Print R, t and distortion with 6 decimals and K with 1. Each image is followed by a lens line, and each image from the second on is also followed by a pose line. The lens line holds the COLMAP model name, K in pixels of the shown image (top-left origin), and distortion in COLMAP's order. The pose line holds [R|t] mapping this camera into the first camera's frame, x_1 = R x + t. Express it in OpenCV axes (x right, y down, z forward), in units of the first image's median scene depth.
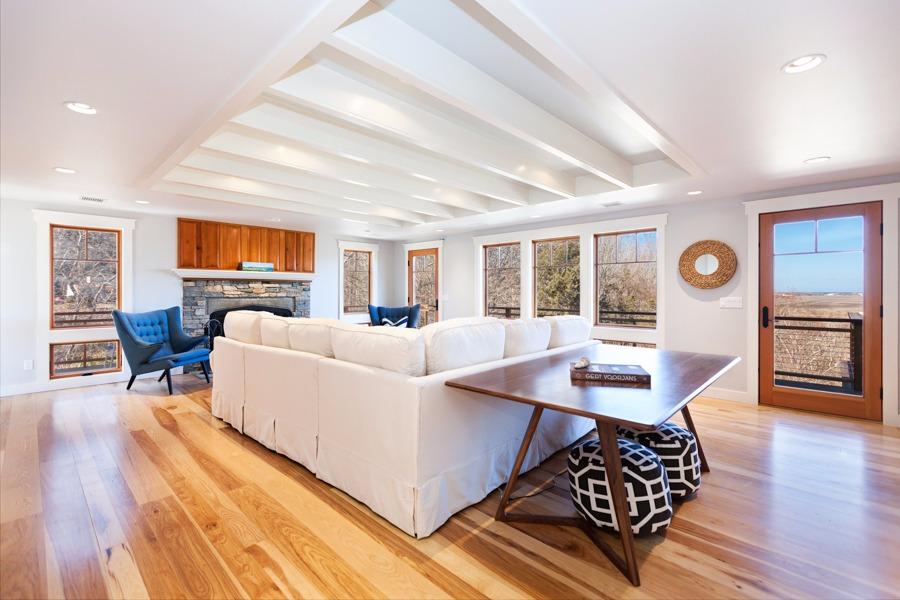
lens RADIAL K [[413.6, 0, 448.1], [0, 413.6, 292.3], [0, 0, 1]] dist [0.002919, 0.000487]
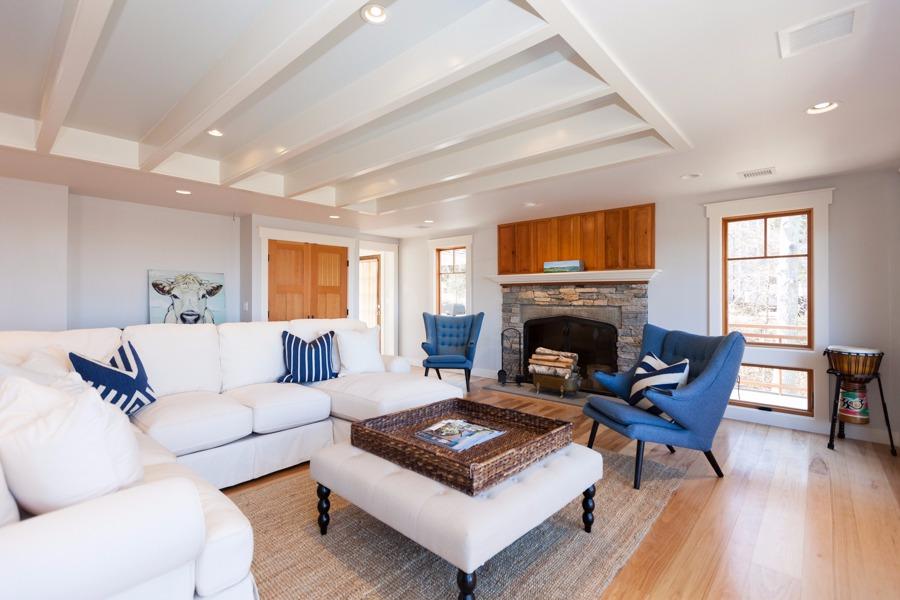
lens RADIAL K [[413.6, 0, 448.1], [0, 413.6, 292.3], [0, 0, 1]] dist [0.002919, 0.000487]
pose [[0.018434, -0.013360, -0.999741, 0.314592], [-0.006407, 0.999889, -0.013480, -0.000821], [0.999810, 0.006653, 0.018347, 0.754666]]
